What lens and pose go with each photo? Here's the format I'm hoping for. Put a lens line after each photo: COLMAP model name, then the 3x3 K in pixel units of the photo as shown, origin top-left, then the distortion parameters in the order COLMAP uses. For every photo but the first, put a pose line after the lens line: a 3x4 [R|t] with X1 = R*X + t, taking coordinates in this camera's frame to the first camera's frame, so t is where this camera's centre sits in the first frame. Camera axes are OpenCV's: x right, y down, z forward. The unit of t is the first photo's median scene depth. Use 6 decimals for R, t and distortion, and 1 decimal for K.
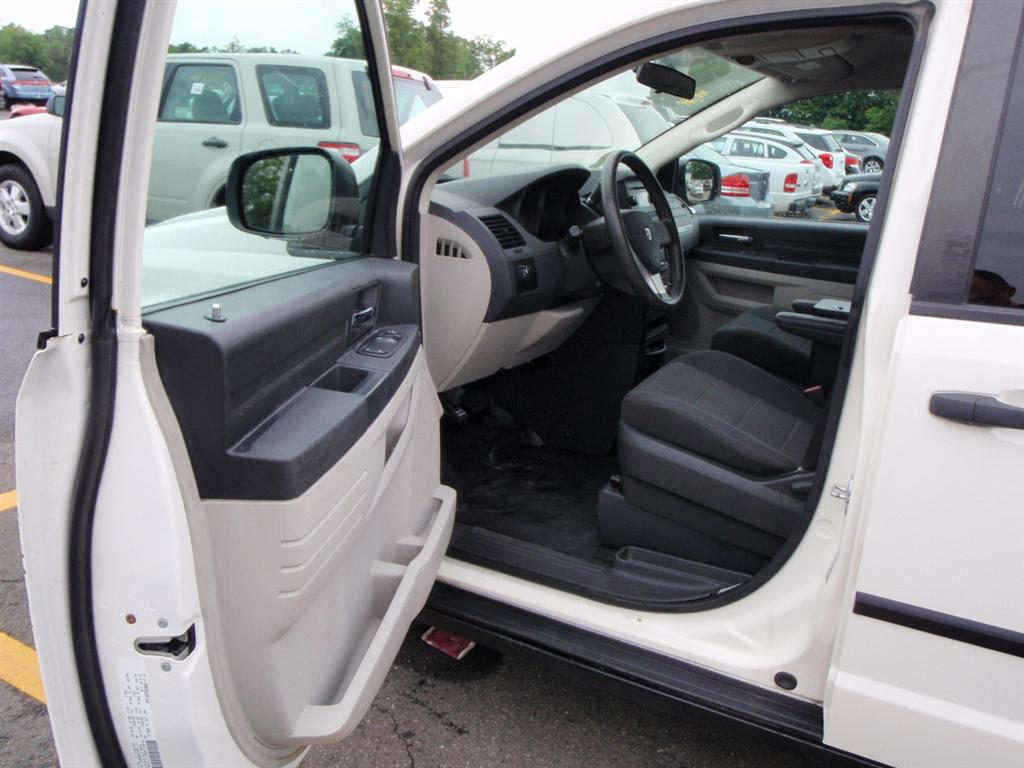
lens RADIAL K [[879.1, 0, 512.0], [0, 879.1, 384.0], [0, 0, 1]] dist [-0.041601, -0.001615]
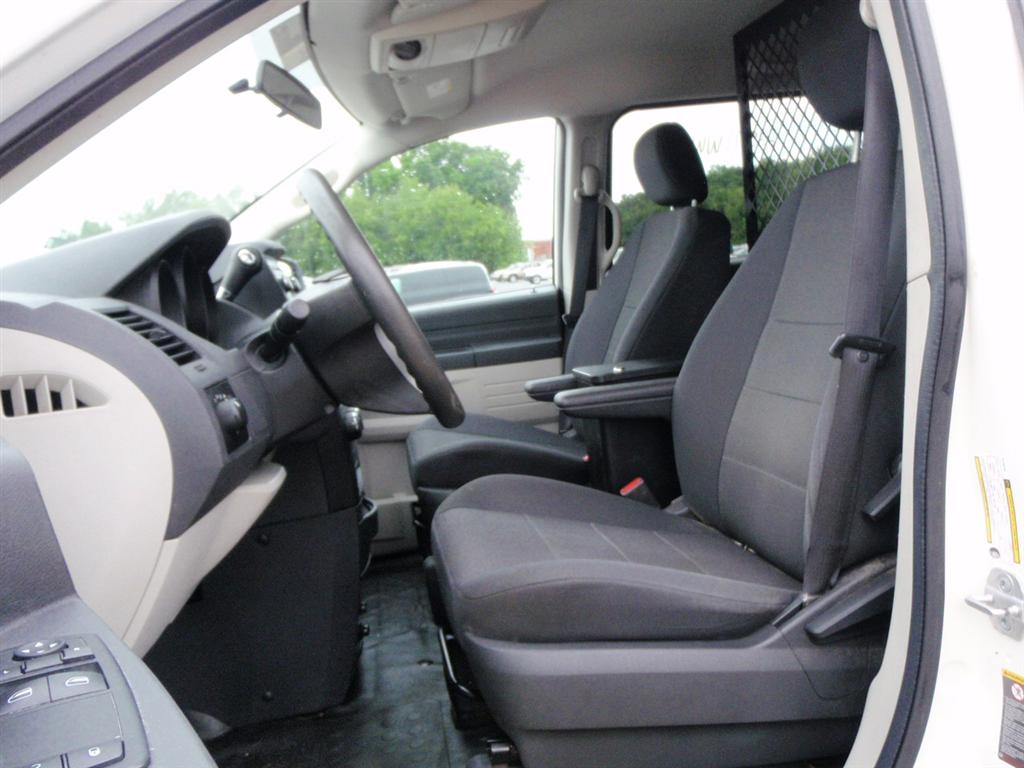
lens RADIAL K [[879.1, 0, 512.0], [0, 879.1, 384.0], [0, 0, 1]] dist [-0.041601, -0.001615]
pose [[0.777110, -0.207901, 0.594034, -0.142204], [0.307922, 0.948776, -0.070765, -0.058893], [-0.548894, 0.237909, 0.801321, 0.534695]]
